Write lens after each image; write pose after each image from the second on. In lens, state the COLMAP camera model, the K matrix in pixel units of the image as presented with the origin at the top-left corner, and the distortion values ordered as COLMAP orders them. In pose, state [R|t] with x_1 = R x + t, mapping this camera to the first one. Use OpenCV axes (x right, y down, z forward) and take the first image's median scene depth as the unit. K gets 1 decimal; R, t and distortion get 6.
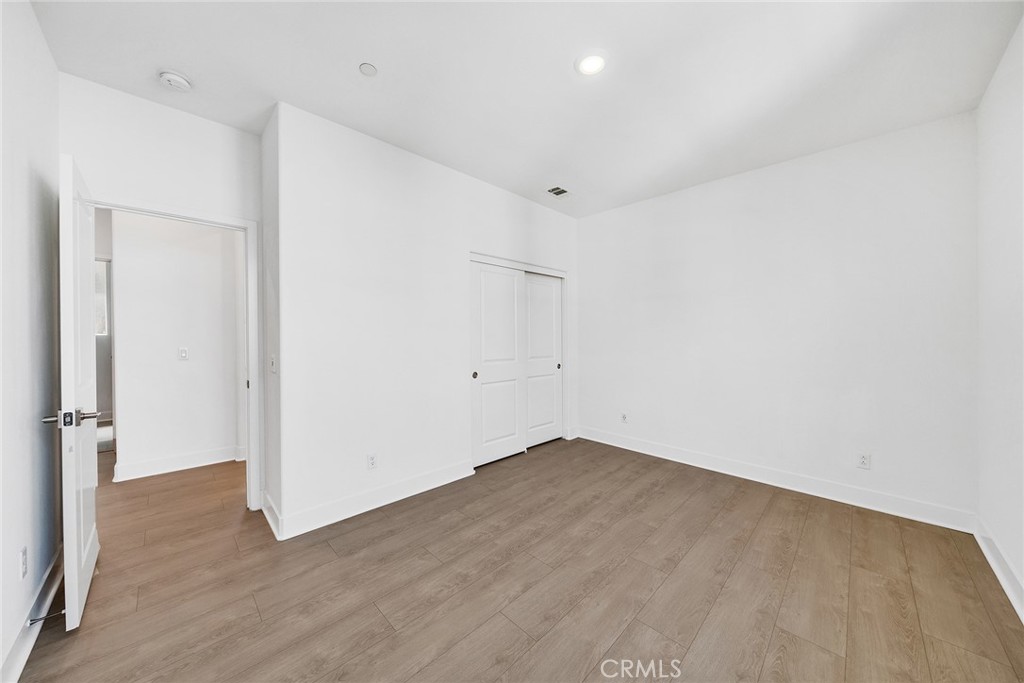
lens RADIAL K [[356.1, 0, 512.4], [0, 356.1, 338.8], [0, 0, 1]] dist [-0.006059, -0.000107]
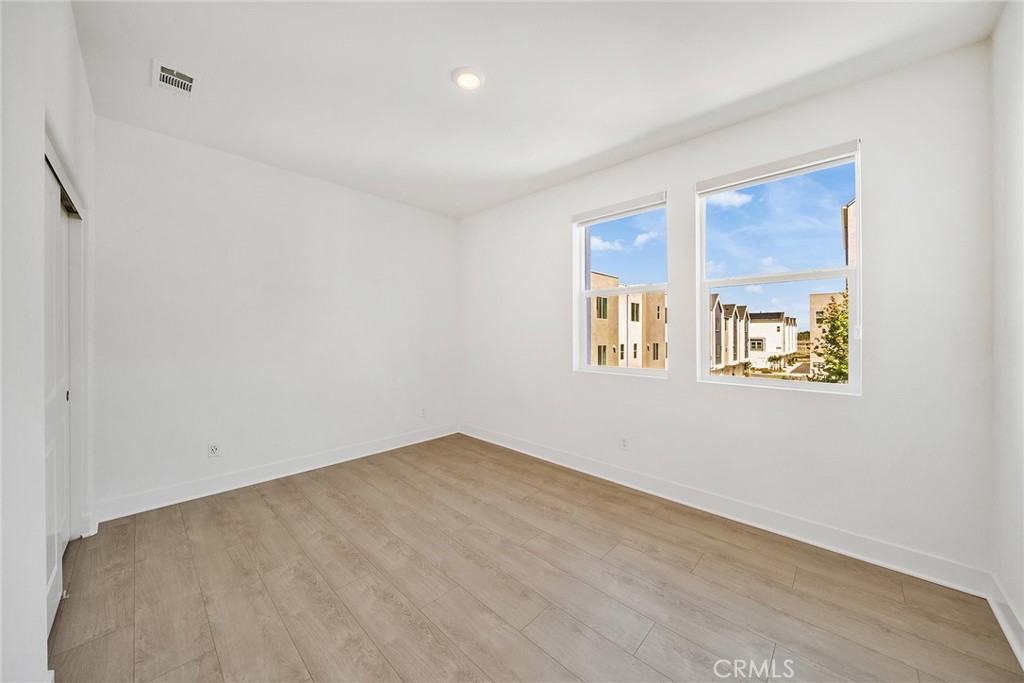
lens RADIAL K [[356.1, 0, 512.2], [0, 356.1, 334.6], [0, 0, 1]] dist [-0.006059, -0.000107]
pose [[-0.033075, -0.009213, 0.999410, -0.619178], [0.007798, 0.999925, 0.009476, -0.010834], [-0.999422, 0.008107, -0.033000, 0.677663]]
